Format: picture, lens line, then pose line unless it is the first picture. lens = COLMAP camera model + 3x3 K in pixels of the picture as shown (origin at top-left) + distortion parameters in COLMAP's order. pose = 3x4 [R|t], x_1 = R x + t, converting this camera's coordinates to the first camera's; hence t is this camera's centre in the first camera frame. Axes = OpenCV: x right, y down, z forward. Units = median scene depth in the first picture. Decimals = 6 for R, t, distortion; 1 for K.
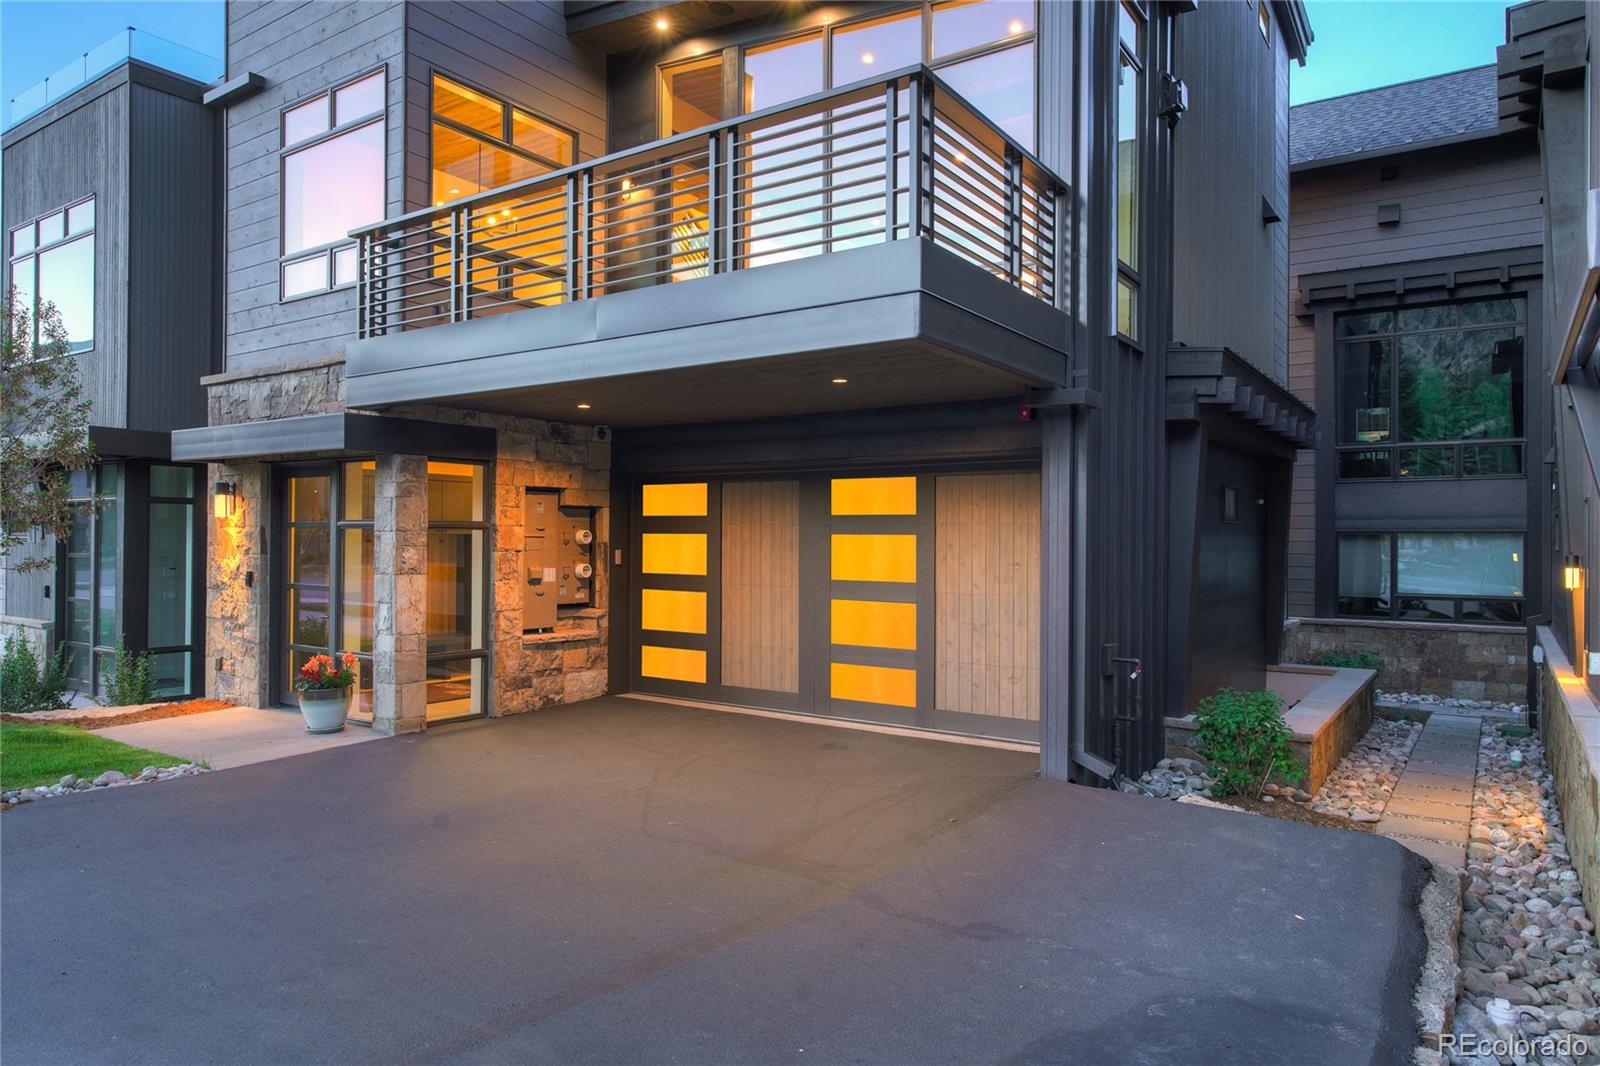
lens RADIAL K [[1013.2, 0, 785.5], [0, 1013.2, 521.5], [0, 0, 1]] dist [-0.004796, 0.004097]
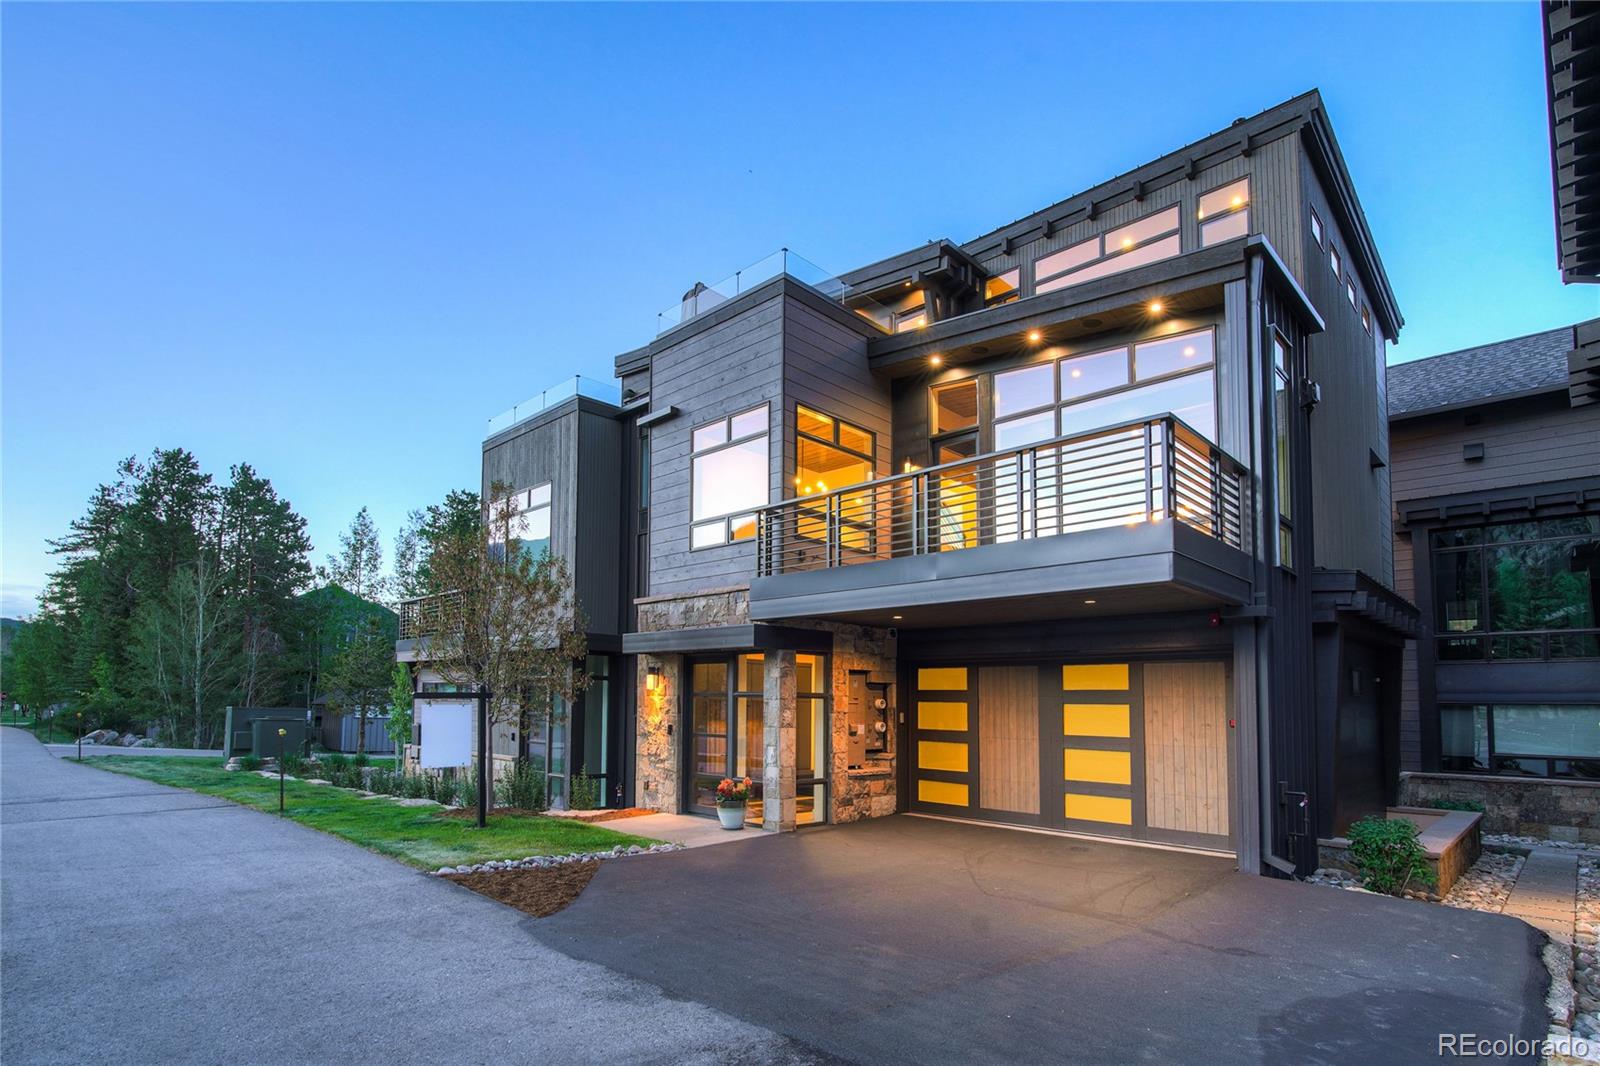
lens RADIAL K [[808.0, 0, 803.3], [0, 808.0, 644.1], [0, 0, 1]] dist [-0.010733, 0.004024]
pose [[0.987970, -0.004271, -0.154585, -0.139810], [-0.004806, 0.998288, -0.058294, -0.002776], [0.154570, 0.058336, 0.986258, -0.190900]]
